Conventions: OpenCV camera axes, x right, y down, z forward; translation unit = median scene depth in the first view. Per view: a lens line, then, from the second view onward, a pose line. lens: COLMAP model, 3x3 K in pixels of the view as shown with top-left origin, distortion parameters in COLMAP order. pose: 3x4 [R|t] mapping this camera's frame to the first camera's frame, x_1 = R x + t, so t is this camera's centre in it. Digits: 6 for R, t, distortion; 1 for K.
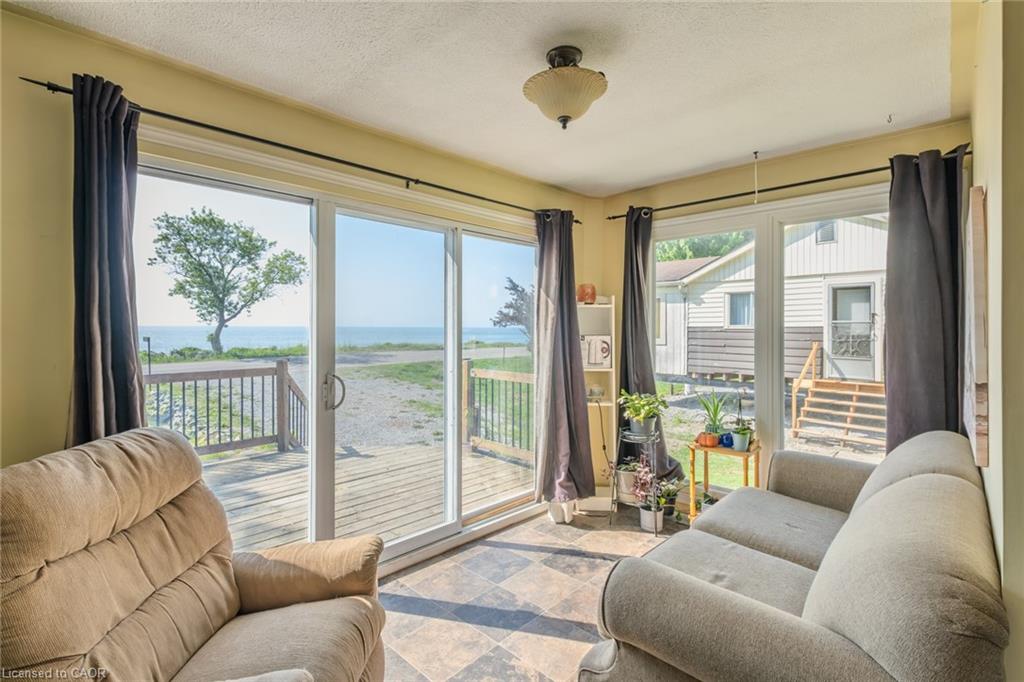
lens RADIAL K [[458.1, 0, 522.0], [0, 458.1, 325.7], [0, 0, 1]] dist [-0.004985, -0.001987]
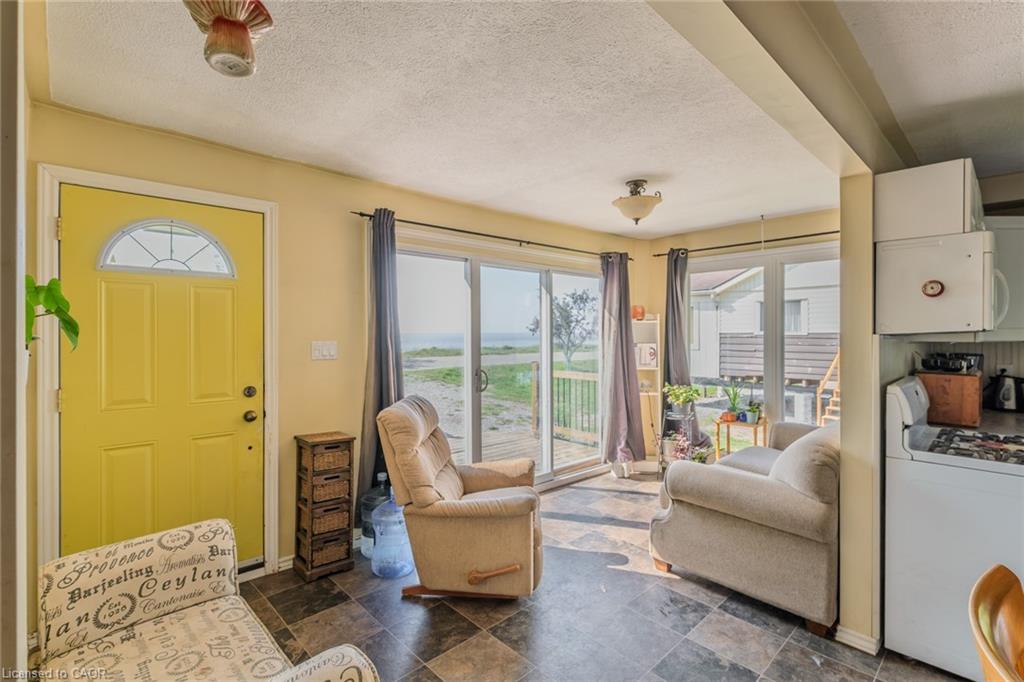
lens RADIAL K [[458.1, 0, 515.3], [0, 458.1, 335.4], [0, 0, 1]] dist [-0.004985, -0.001987]
pose [[0.996927, -0.005840, -0.078119, -0.125682], [0.006527, 0.999942, 0.008545, -0.017554], [0.078065, -0.009029, 0.996907, -0.412693]]
